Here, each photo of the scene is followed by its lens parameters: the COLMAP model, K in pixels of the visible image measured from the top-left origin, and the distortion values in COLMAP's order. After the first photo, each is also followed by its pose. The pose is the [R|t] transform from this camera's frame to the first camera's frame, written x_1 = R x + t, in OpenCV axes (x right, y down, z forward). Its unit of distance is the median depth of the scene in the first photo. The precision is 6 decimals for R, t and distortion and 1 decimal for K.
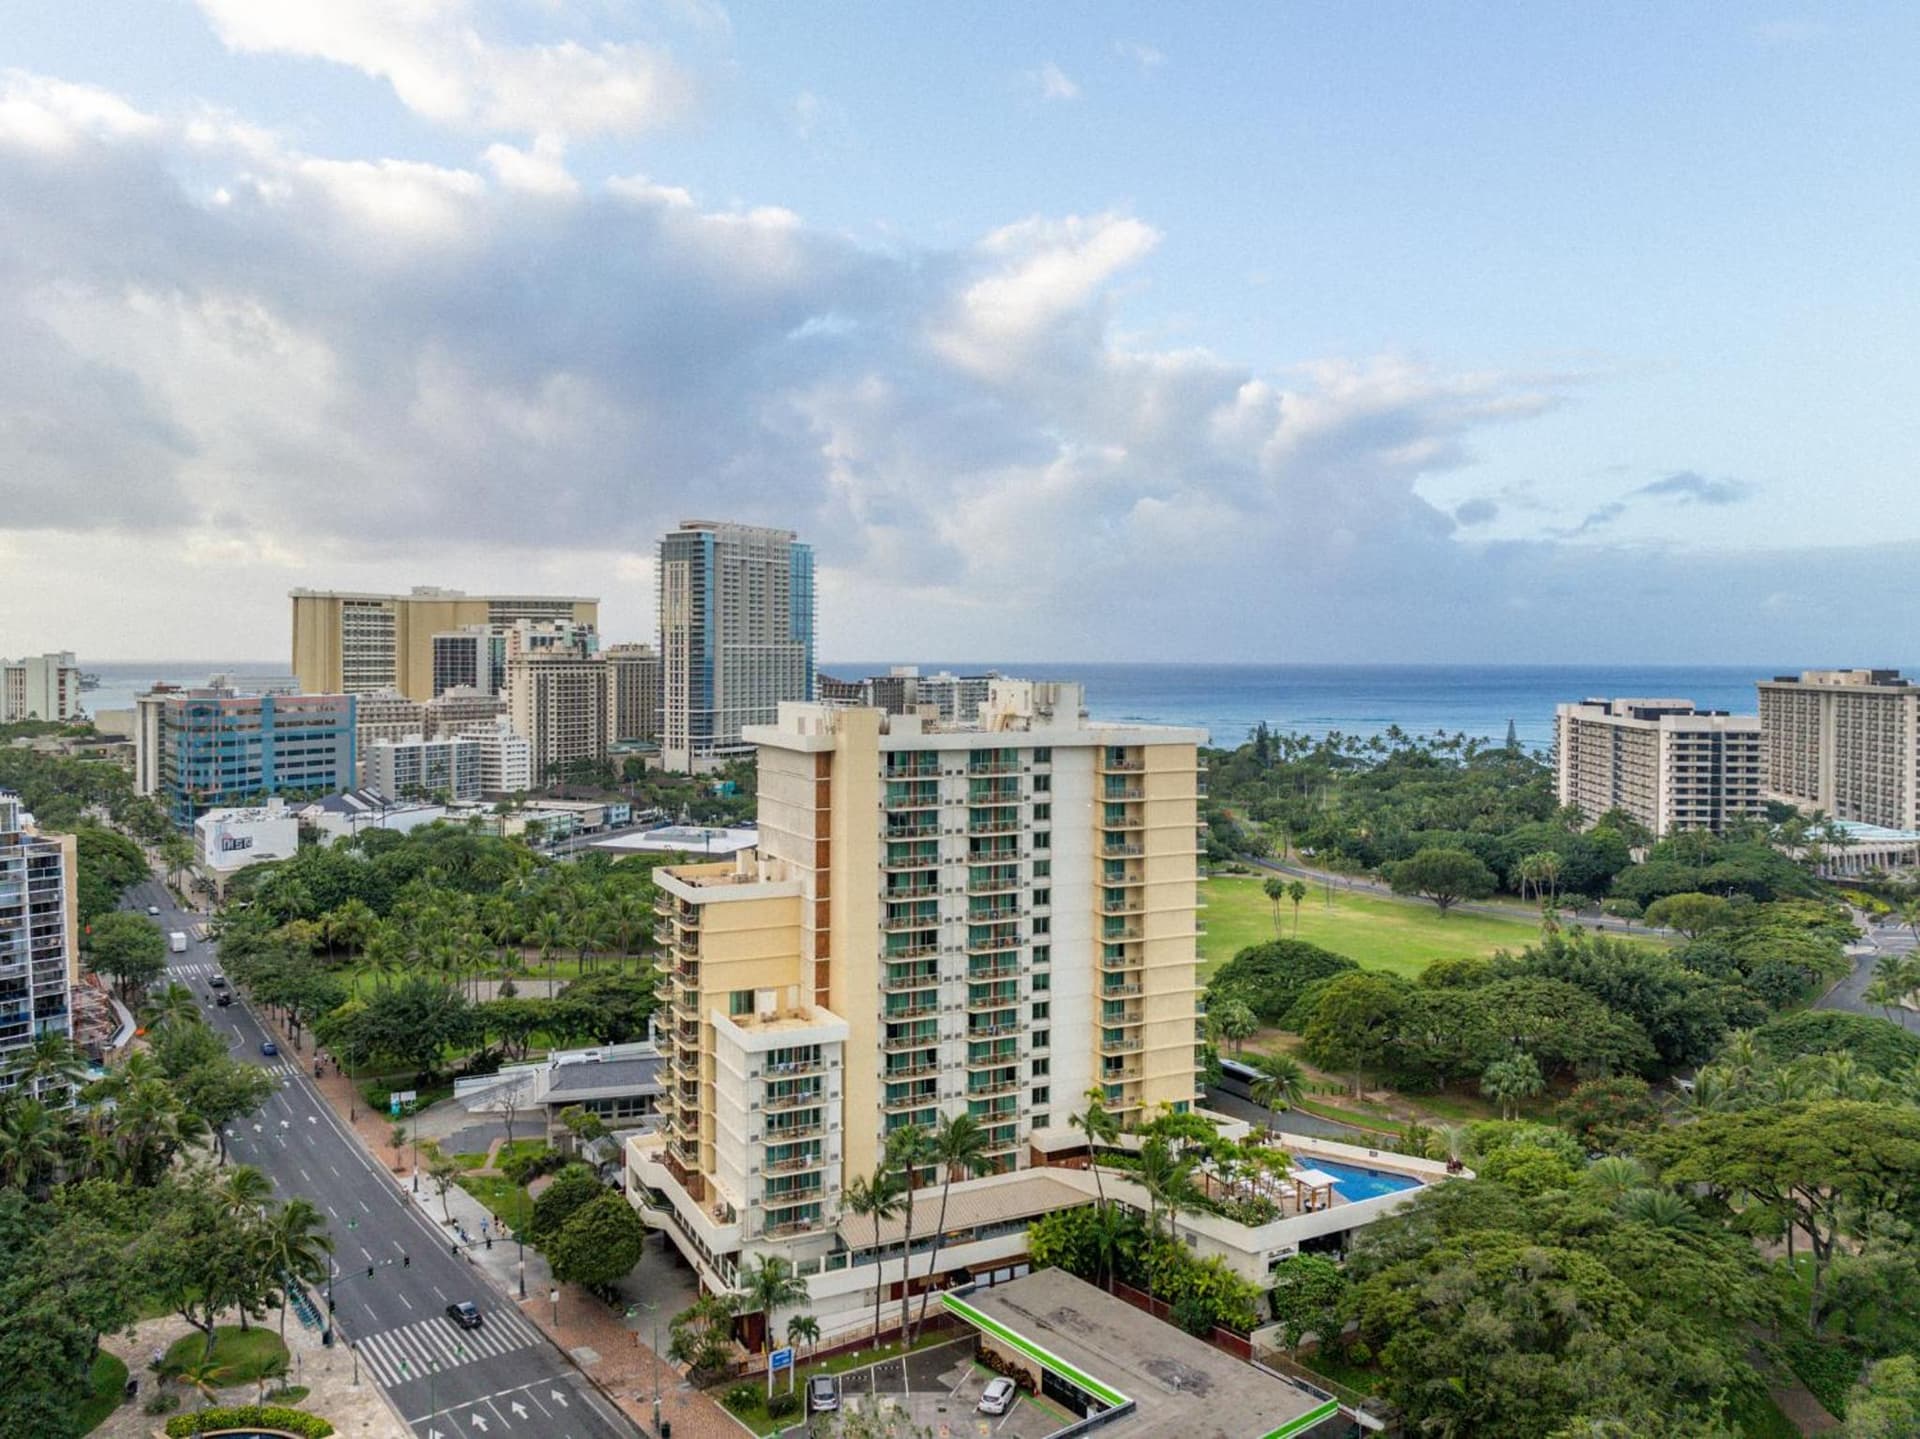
lens RADIAL K [[1406.2, 0, 935.1], [0, 1406.2, 673.8], [0, 0, 1]] dist [-0.029902, -0.000524]
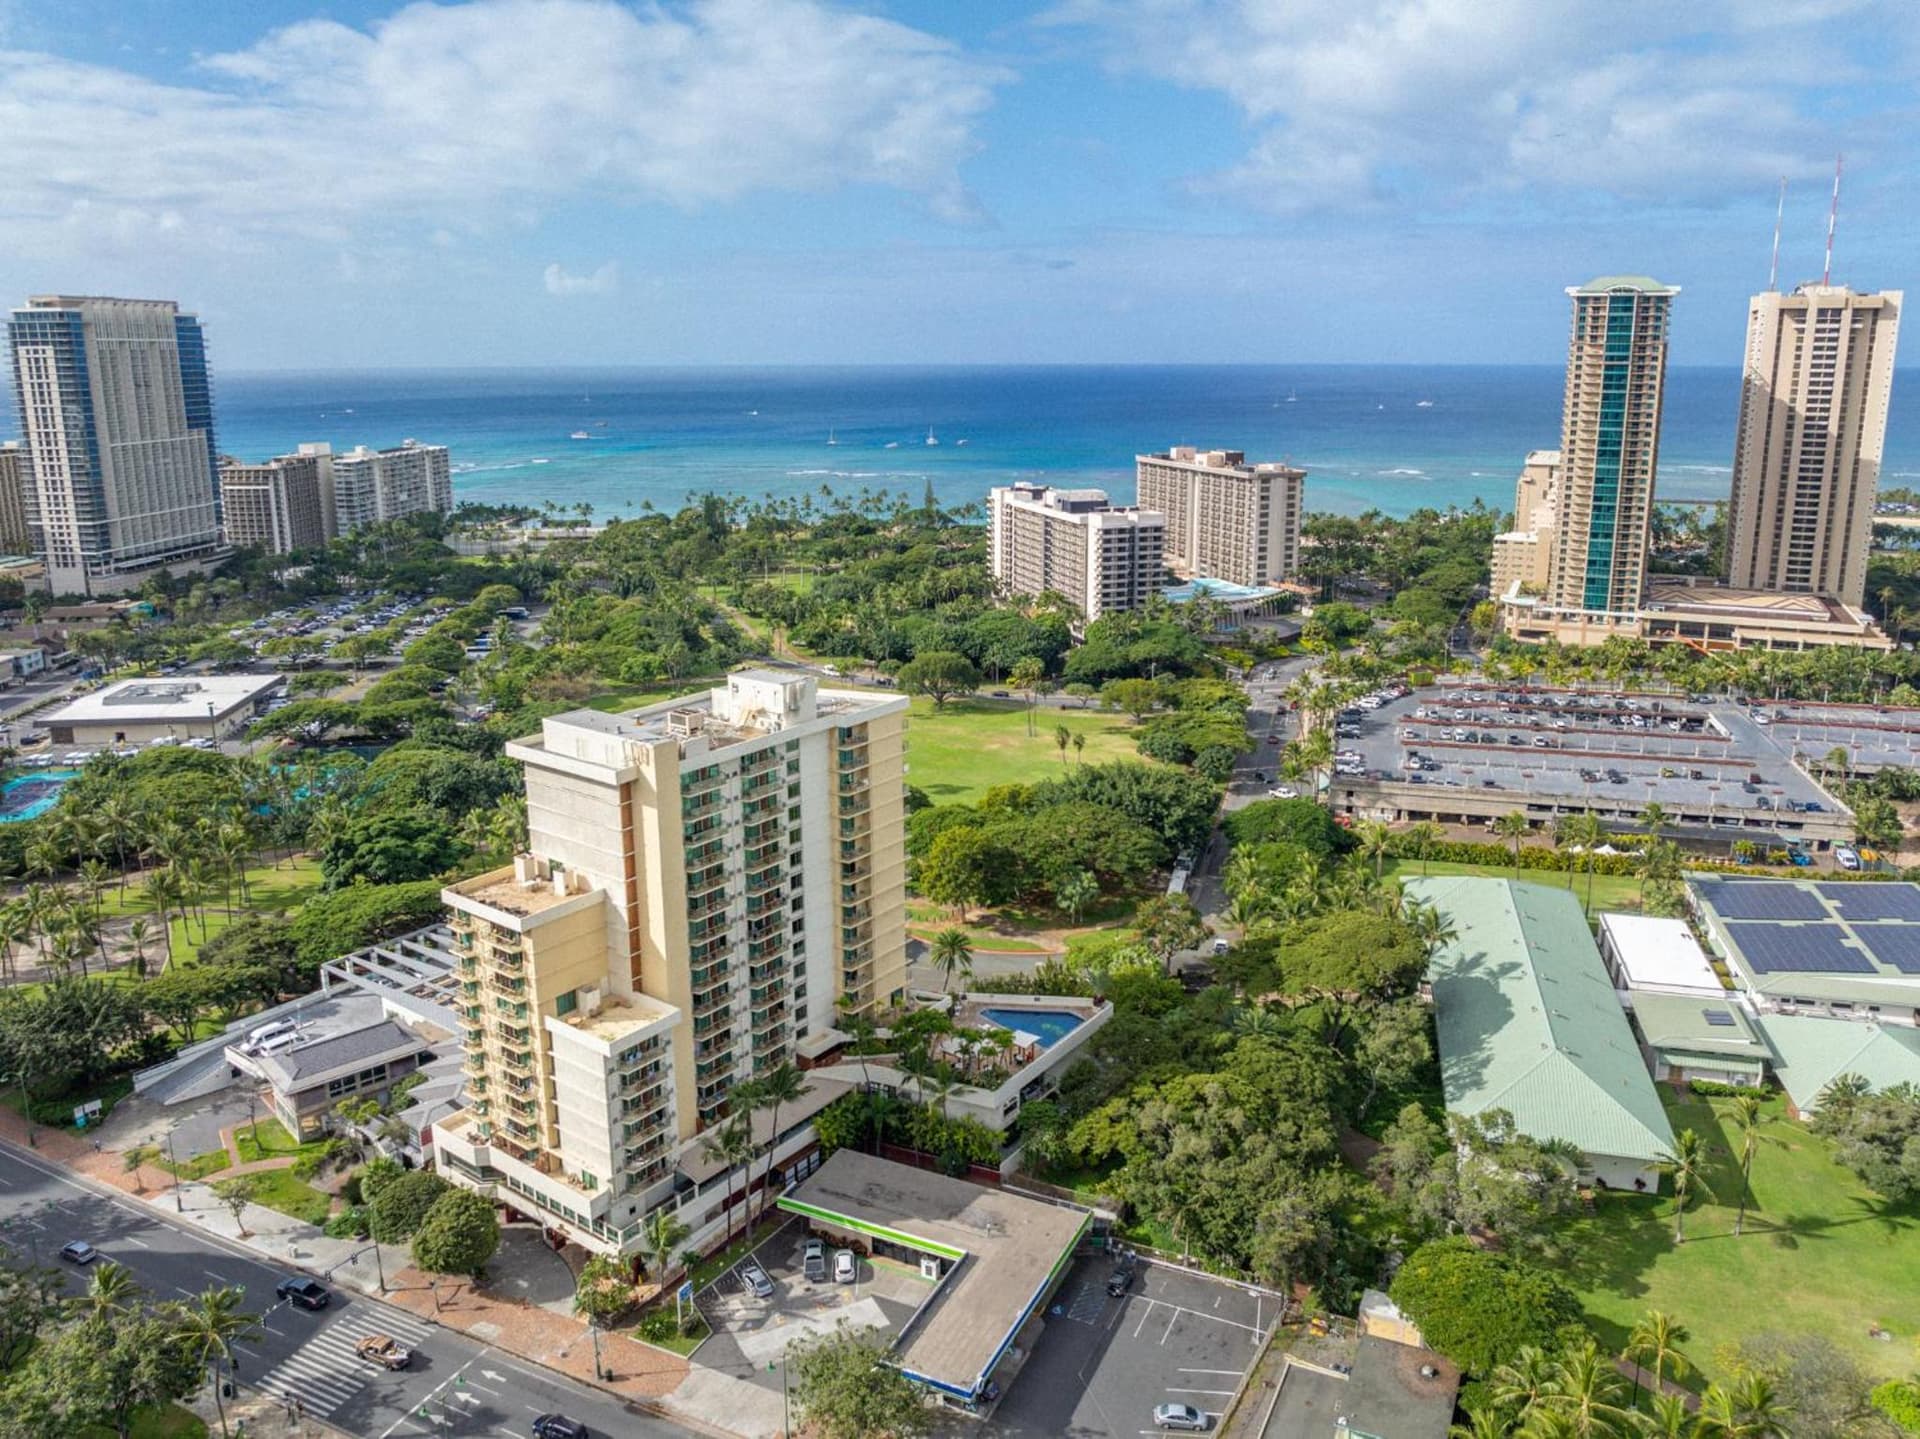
lens RADIAL K [[1405.2, 0, 965.6], [0, 1405.2, 678.4], [0, 0, 1]] dist [-0.009998, -0.008950]
pose [[0.894346, -0.108284, 0.434074, -0.245725], [0.014205, 0.976650, 0.214367, -0.202360], [-0.447151, -0.185552, 0.875001, -0.065185]]
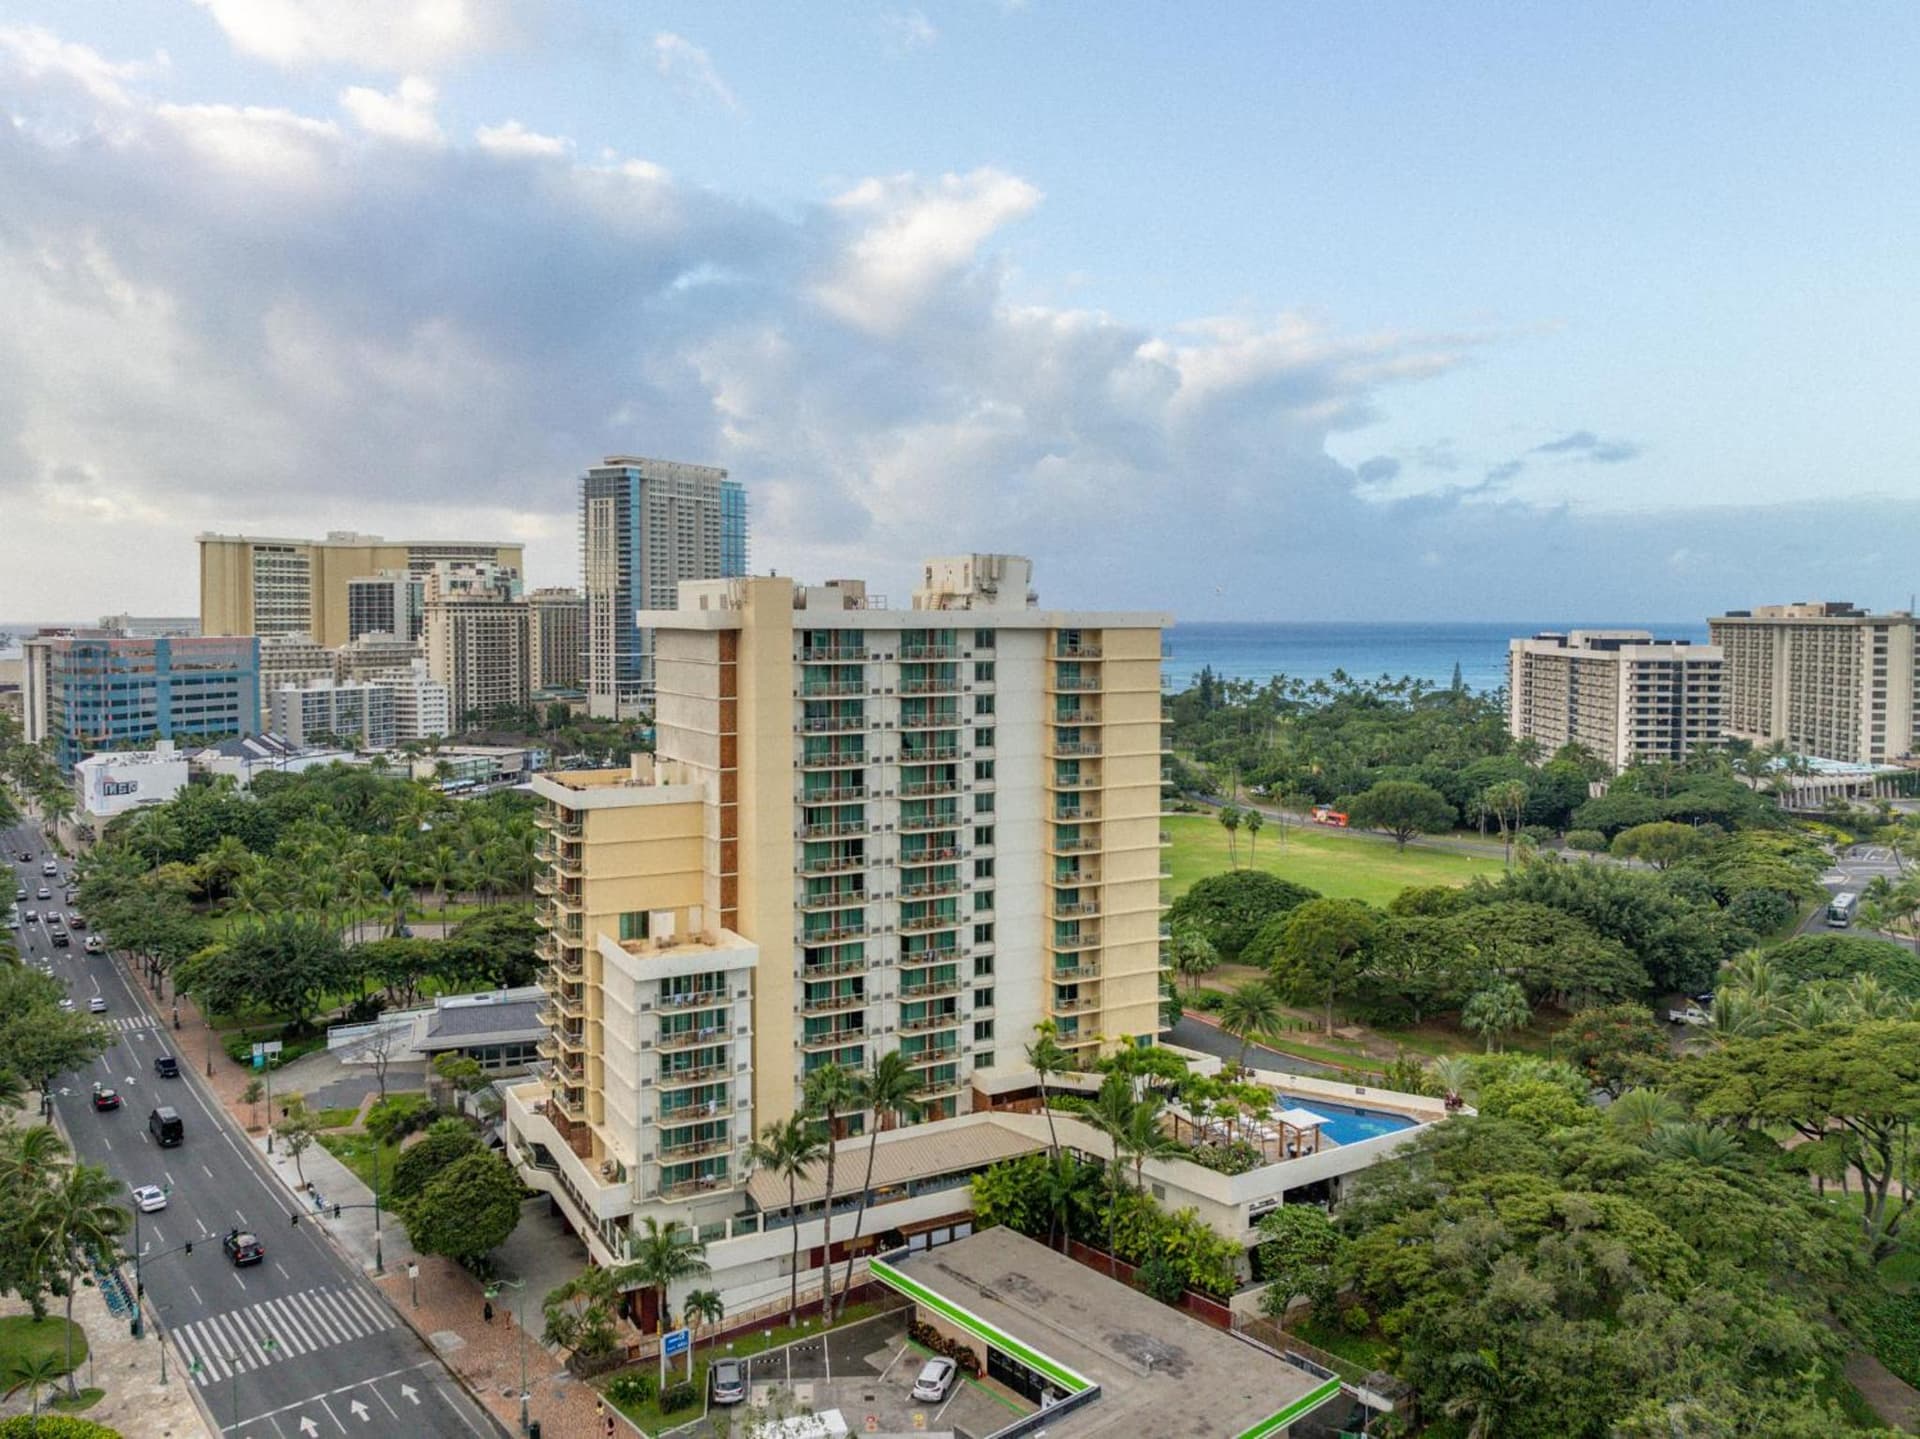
lens RADIAL K [[1406.2, 0, 935.1], [0, 1406.2, 673.8], [0, 0, 1]] dist [-0.029902, -0.000524]
pose [[0.999080, -0.004651, 0.042621, 0.007276], [0.003426, 0.999581, 0.028759, 0.045097], [-0.042737, -0.028587, 0.998677, 0.114274]]
